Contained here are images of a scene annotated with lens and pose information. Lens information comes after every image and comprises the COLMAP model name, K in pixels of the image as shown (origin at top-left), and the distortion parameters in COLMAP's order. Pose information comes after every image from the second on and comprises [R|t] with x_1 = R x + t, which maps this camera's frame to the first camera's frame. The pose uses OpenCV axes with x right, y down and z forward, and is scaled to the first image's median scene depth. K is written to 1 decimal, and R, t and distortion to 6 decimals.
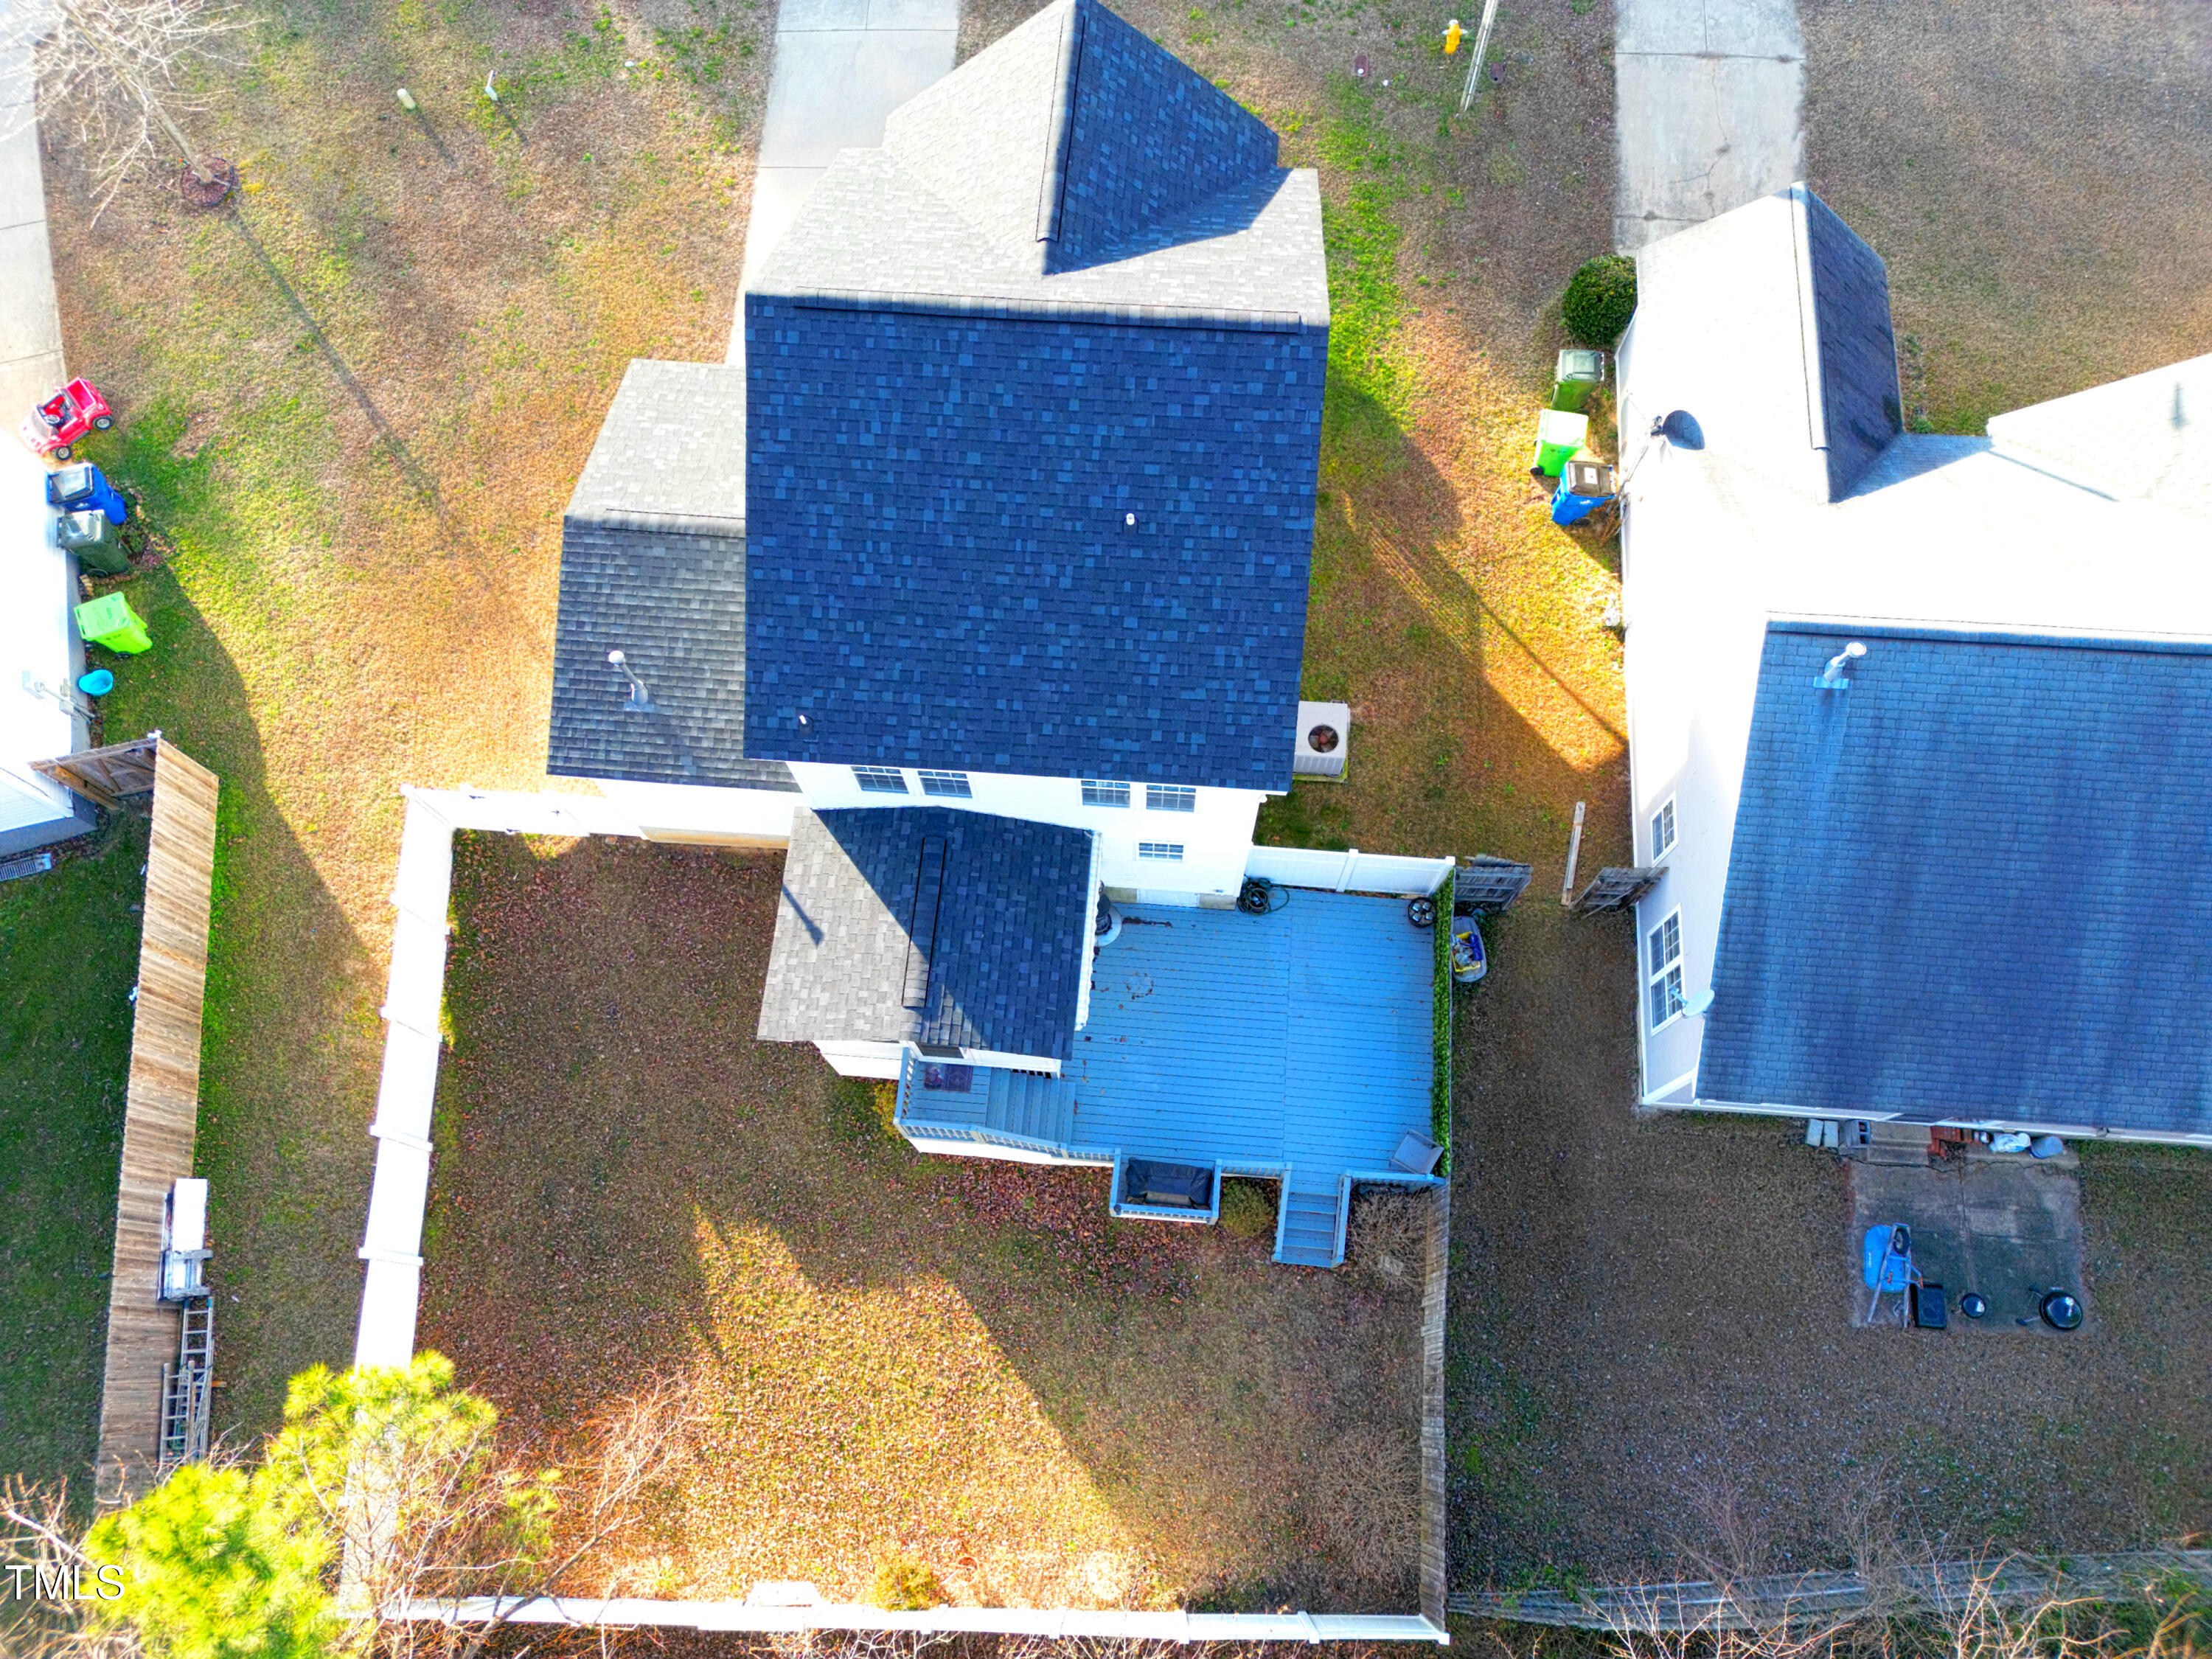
lens RADIAL K [[1551.5, 0, 1112.6], [0, 1551.5, 829.0], [0, 0, 1]] dist [0.061759, -0.056411]
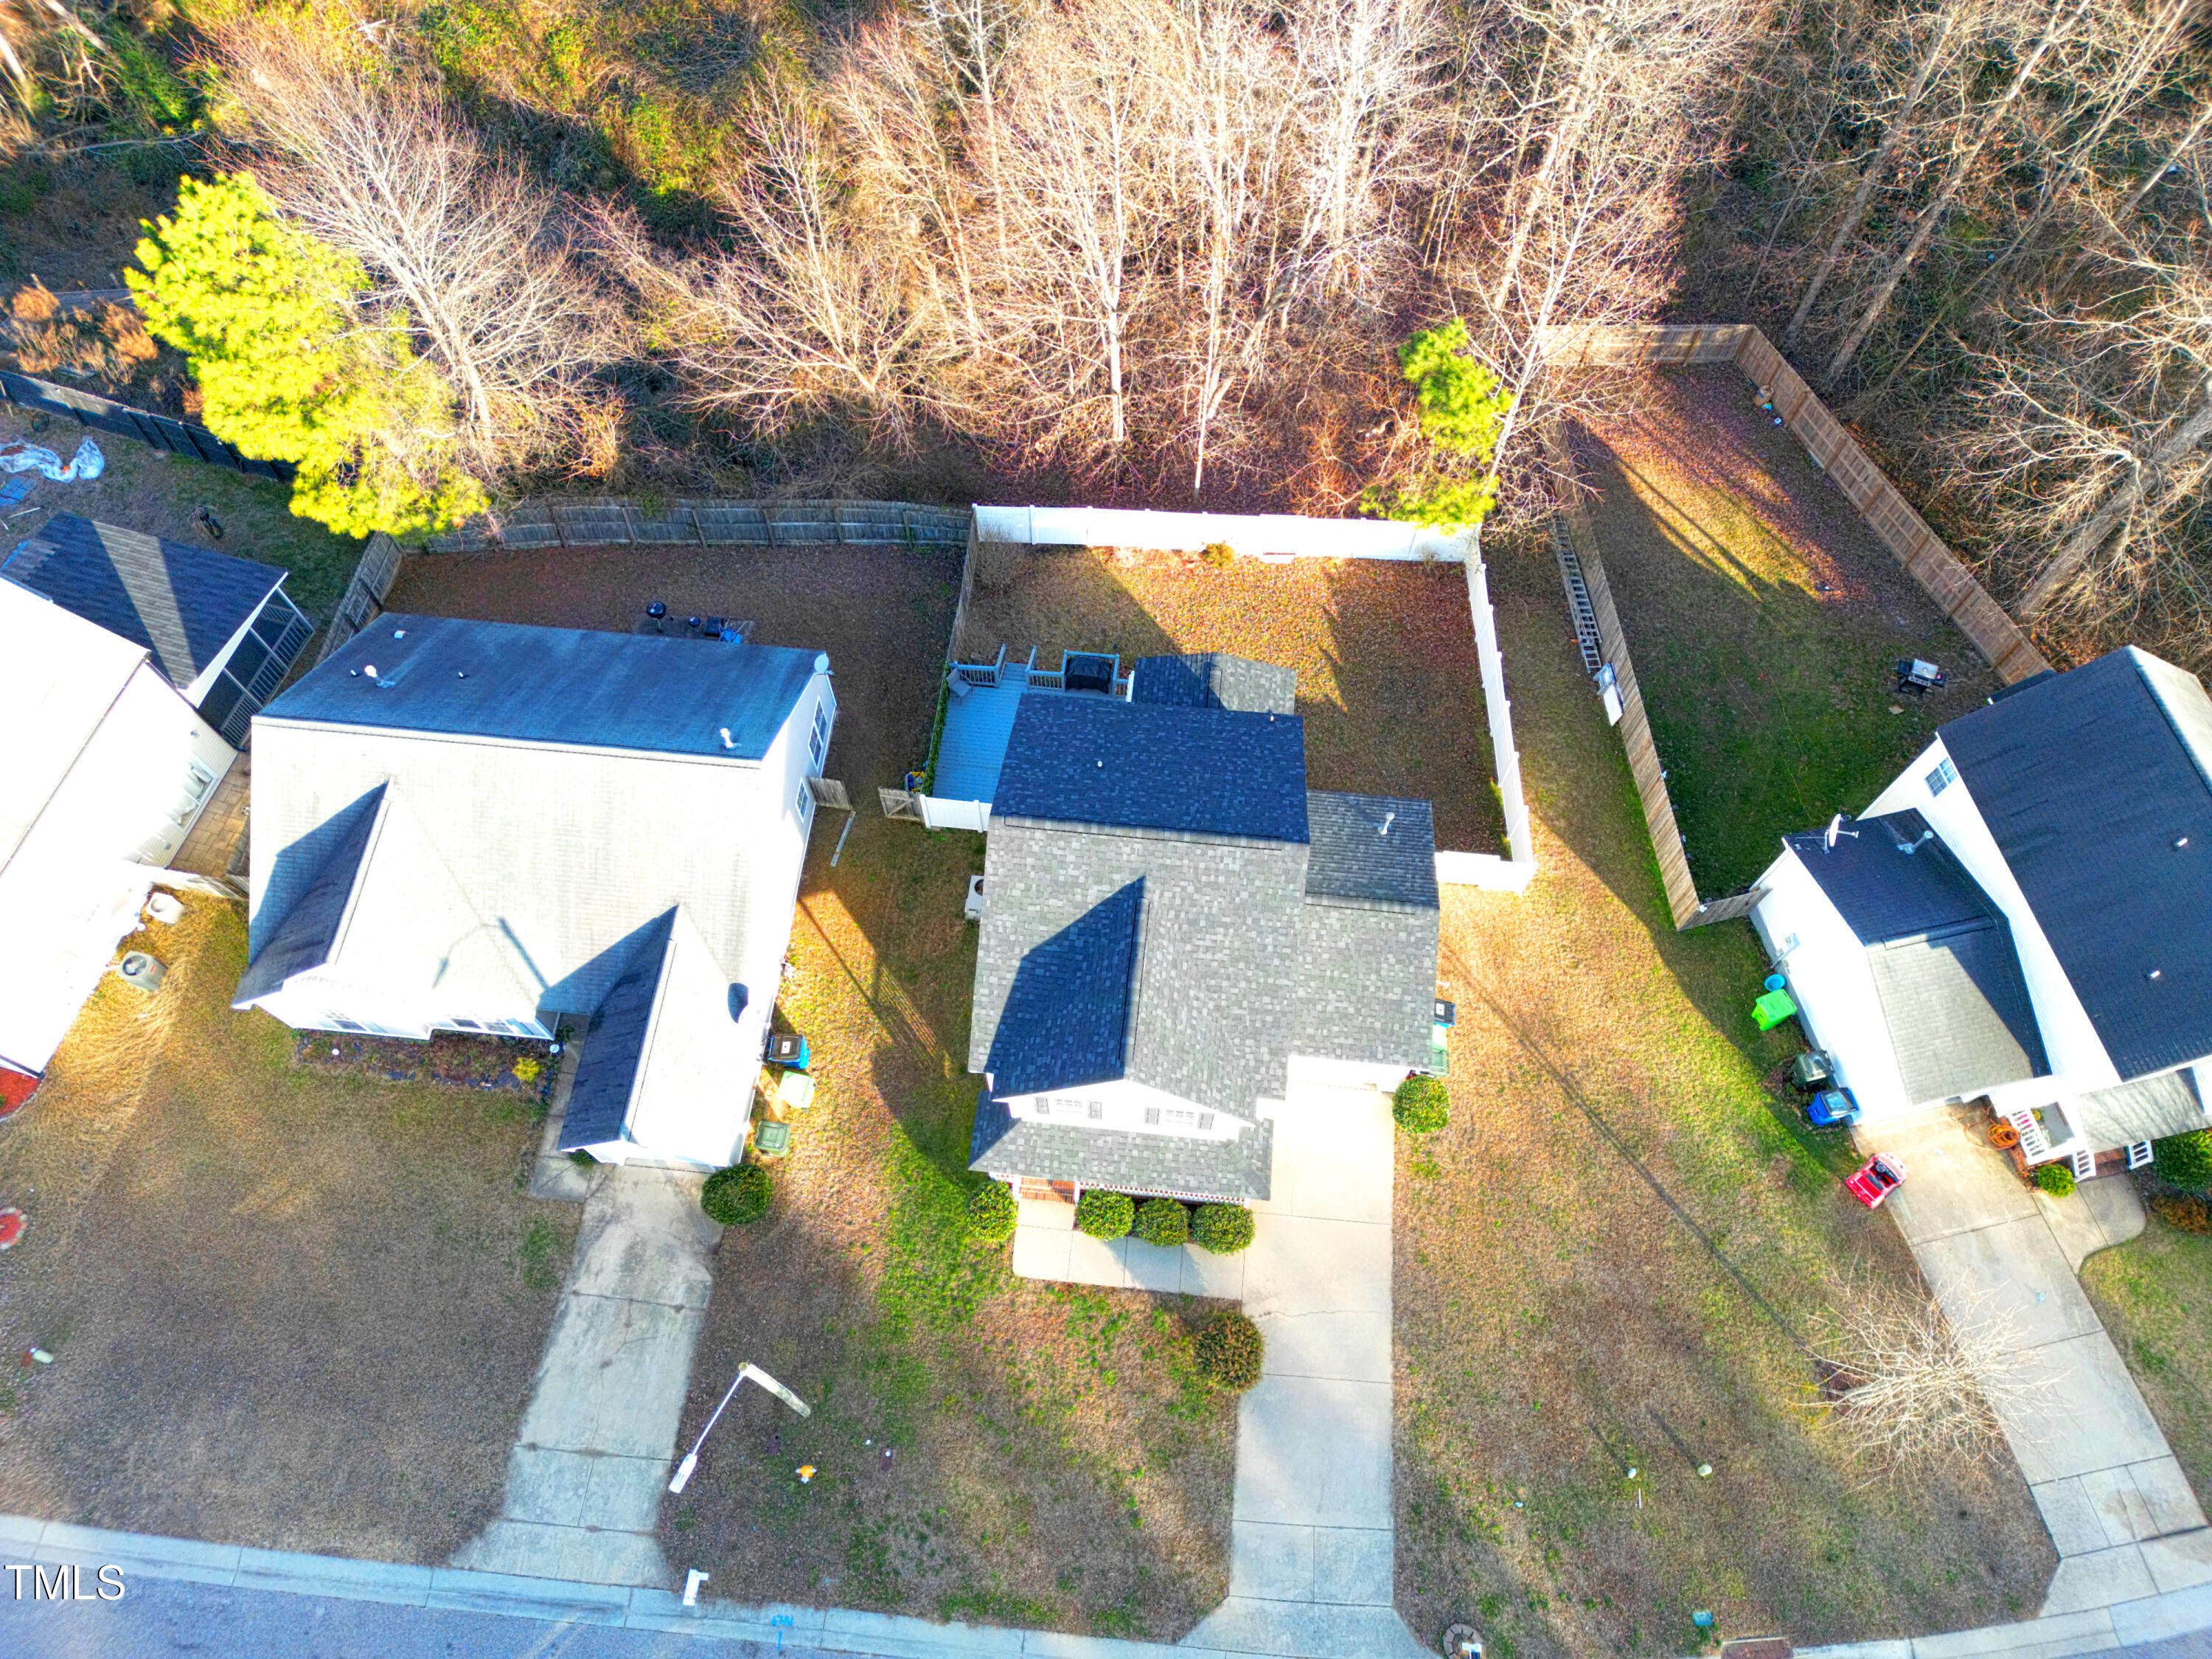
lens RADIAL K [[1551.5, 0, 1111.3], [0, 1551.5, 823.3], [0, 0, 1]] dist [0.061759, -0.056411]
pose [[-0.999675, -0.015439, 0.020299, -0.032395], [0.025316, -0.697099, 0.716528, -1.235842], [0.003088, 0.716809, 0.697263, -0.199166]]
